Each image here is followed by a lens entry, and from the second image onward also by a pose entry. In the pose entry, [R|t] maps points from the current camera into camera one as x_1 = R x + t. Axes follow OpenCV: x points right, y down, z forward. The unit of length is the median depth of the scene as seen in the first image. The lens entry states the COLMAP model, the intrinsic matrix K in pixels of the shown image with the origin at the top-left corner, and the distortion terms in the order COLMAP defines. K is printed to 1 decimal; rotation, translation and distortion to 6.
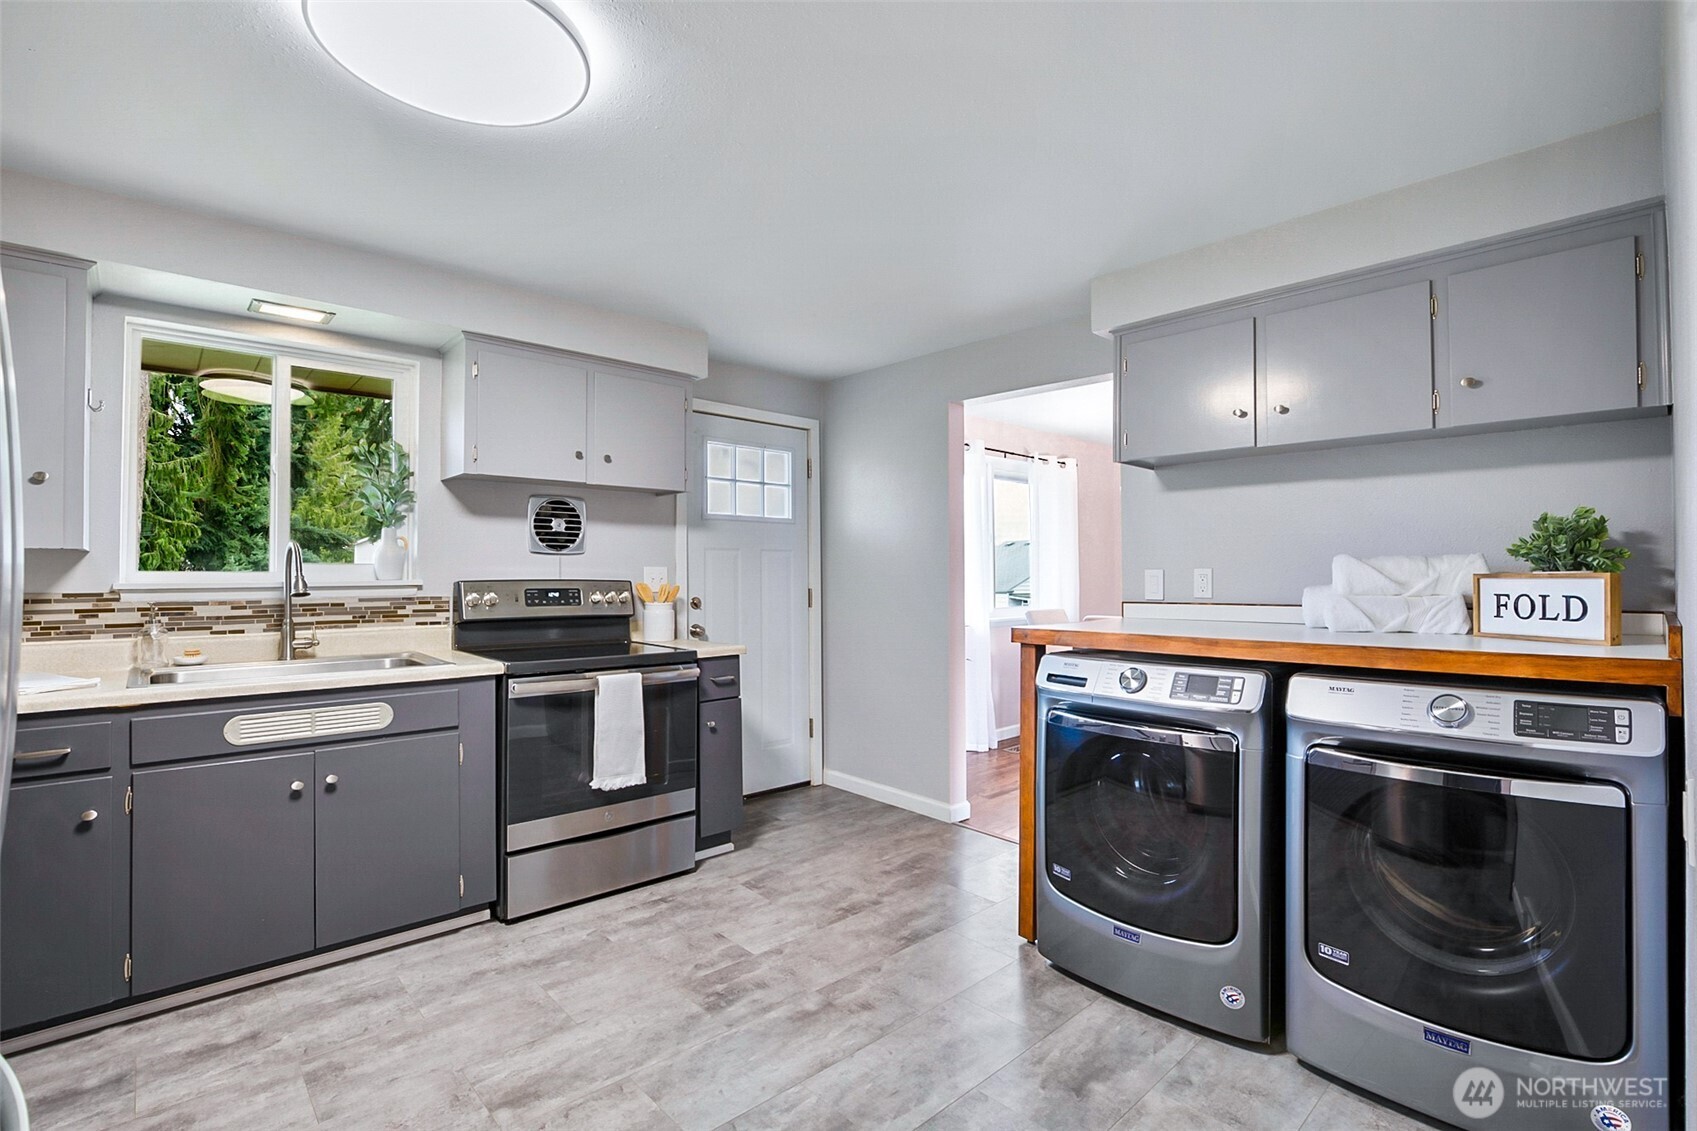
lens RADIAL K [[790.8, 0, 851.8], [0, 790.8, 577.8], [0, 0, 1]] dist [-0.031156, 0.004978]
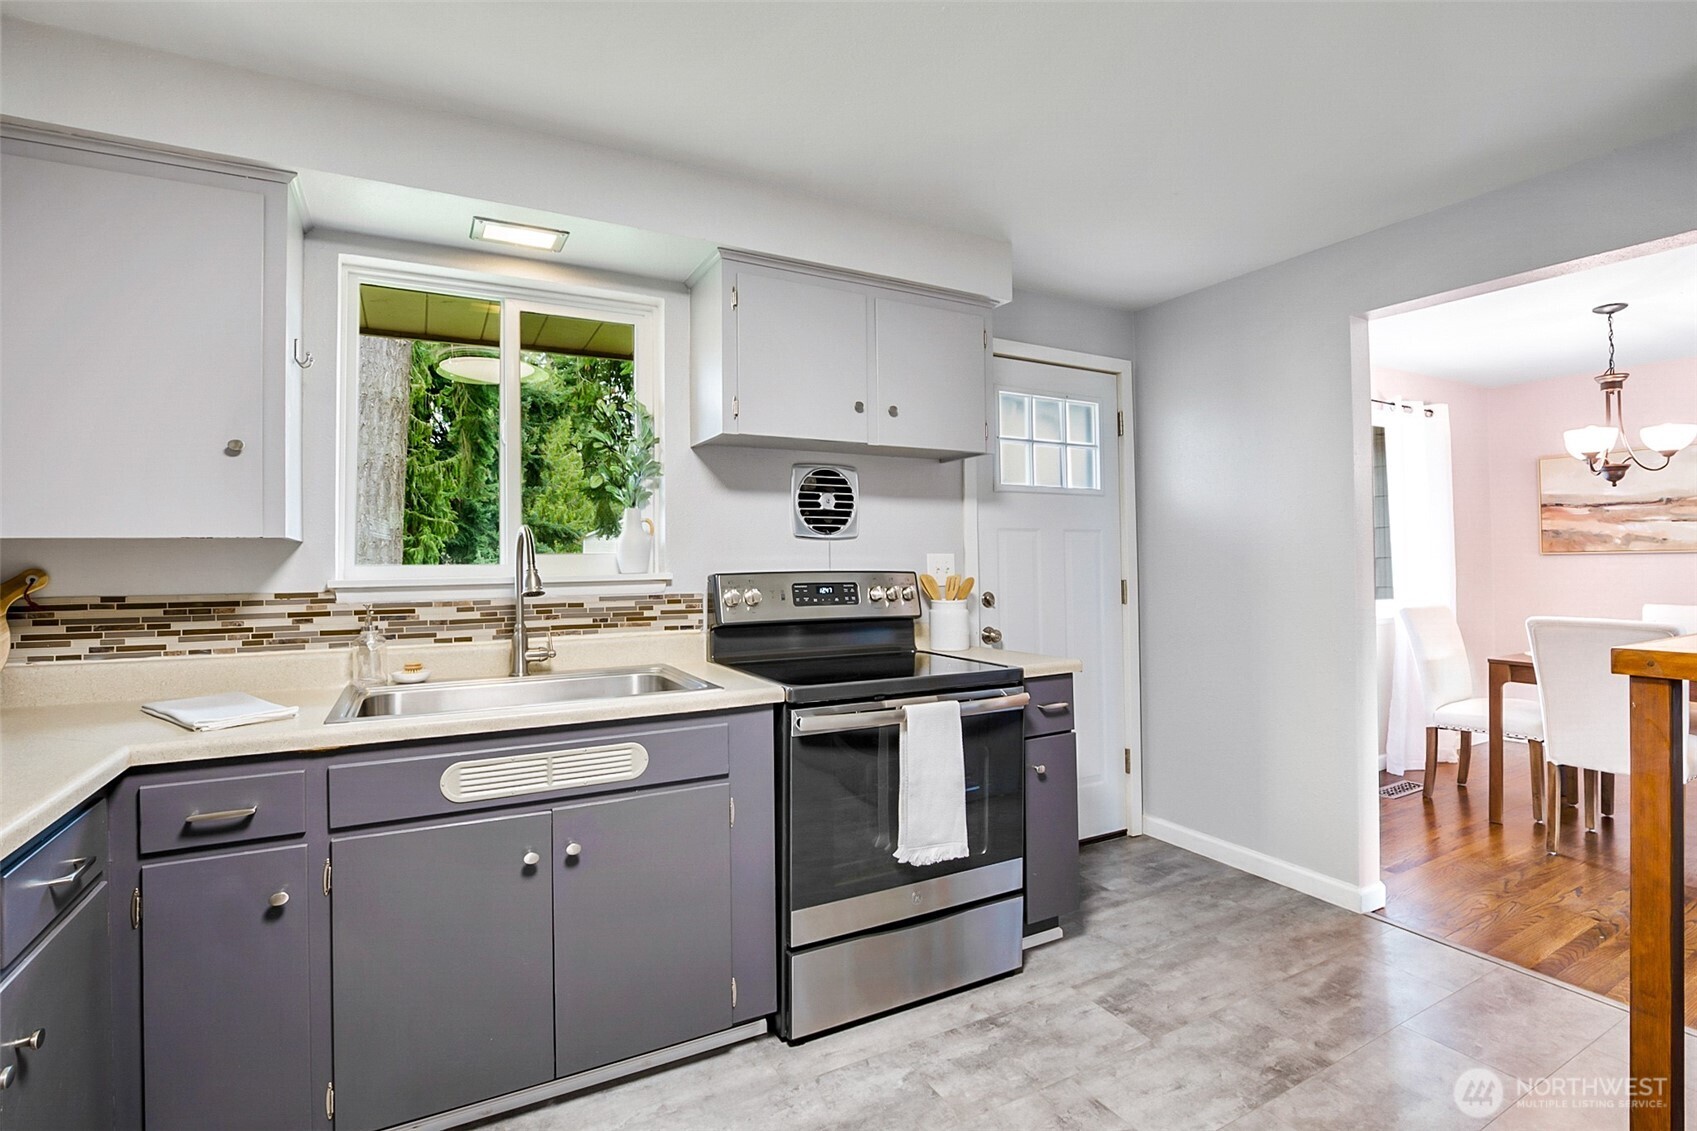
lens RADIAL K [[790.8, 0, 842.9], [0, 790.8, 572.1], [0, 0, 1]] dist [-0.031156, 0.004978]
pose [[0.969649, -0.007042, -0.244399, -0.200497], [0.008890, 0.999940, 0.006462, -0.001948], [0.244338, -0.008438, 0.969653, 0.291582]]
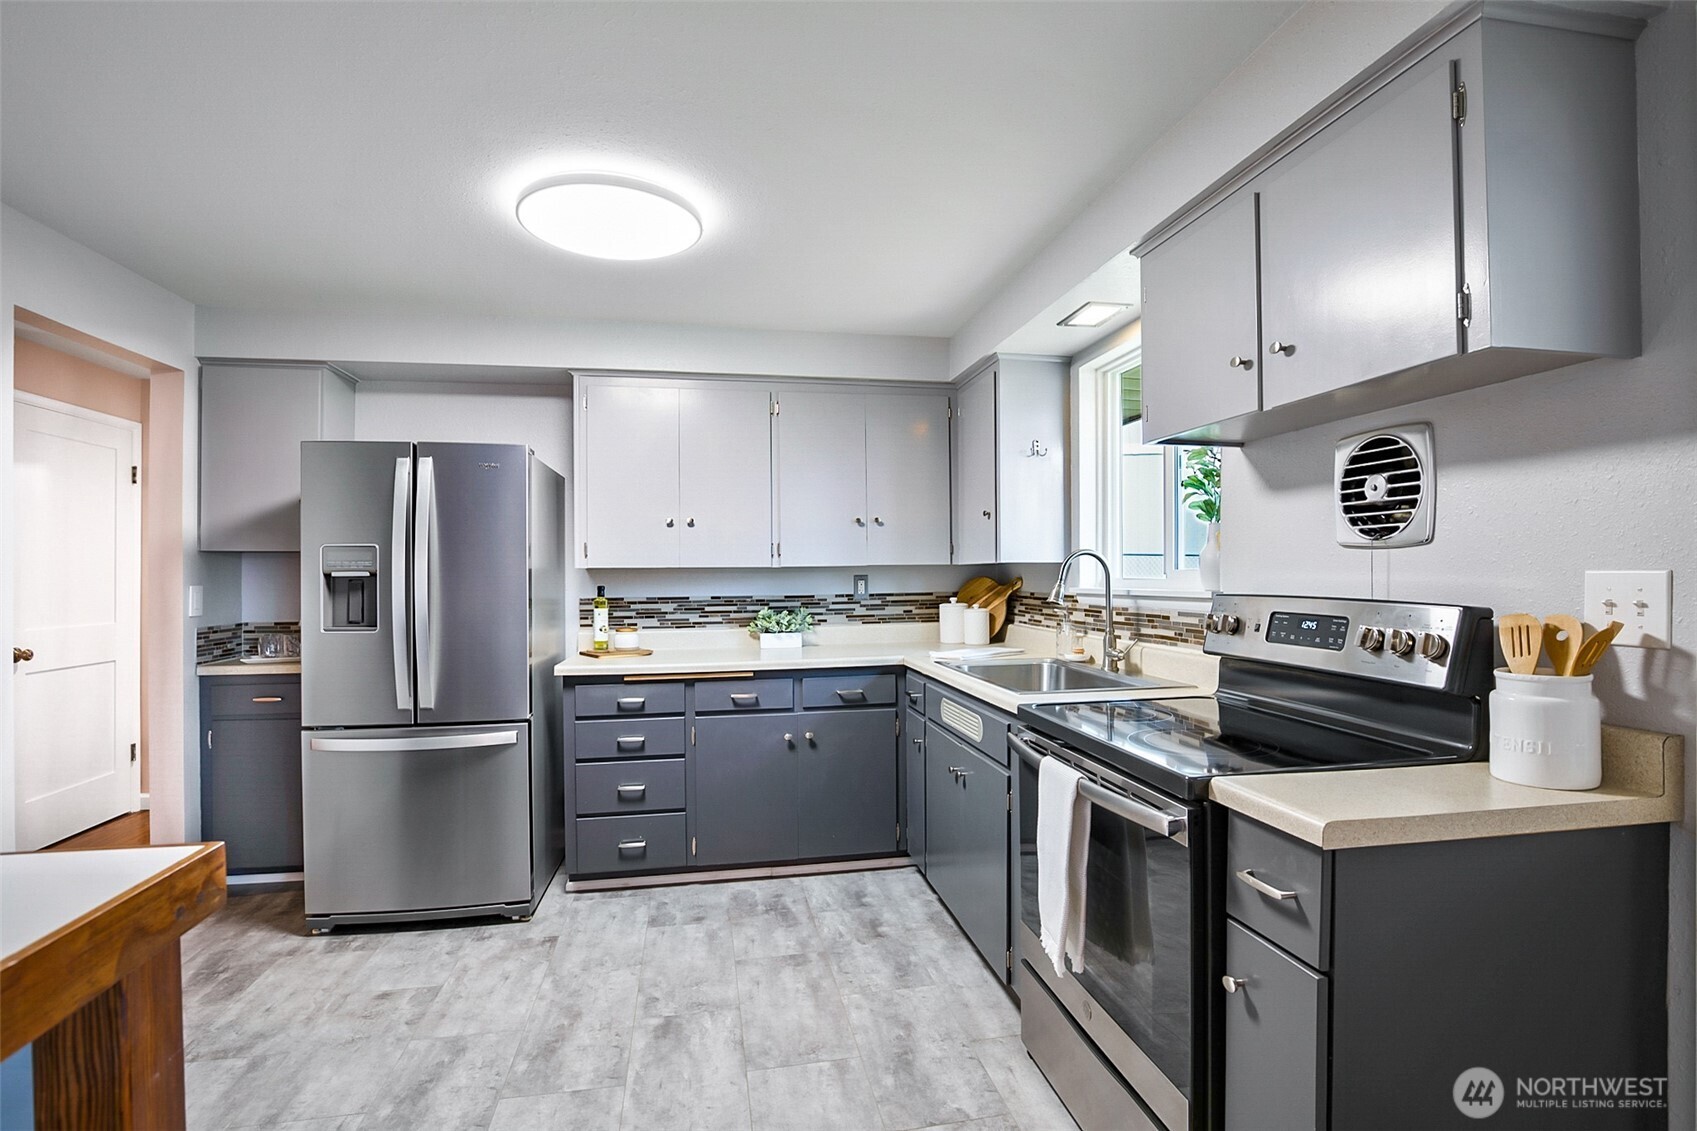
lens RADIAL K [[802.9, 0, 844.5], [0, 802.9, 574.7], [0, 0, 1]] dist [-0.026930, -0.000272]
pose [[-0.537730, 0.005675, -0.843098, 0.282446], [0.001599, 0.999982, 0.005711, -0.018882], [0.843115, 0.001723, -0.537730, 1.195275]]
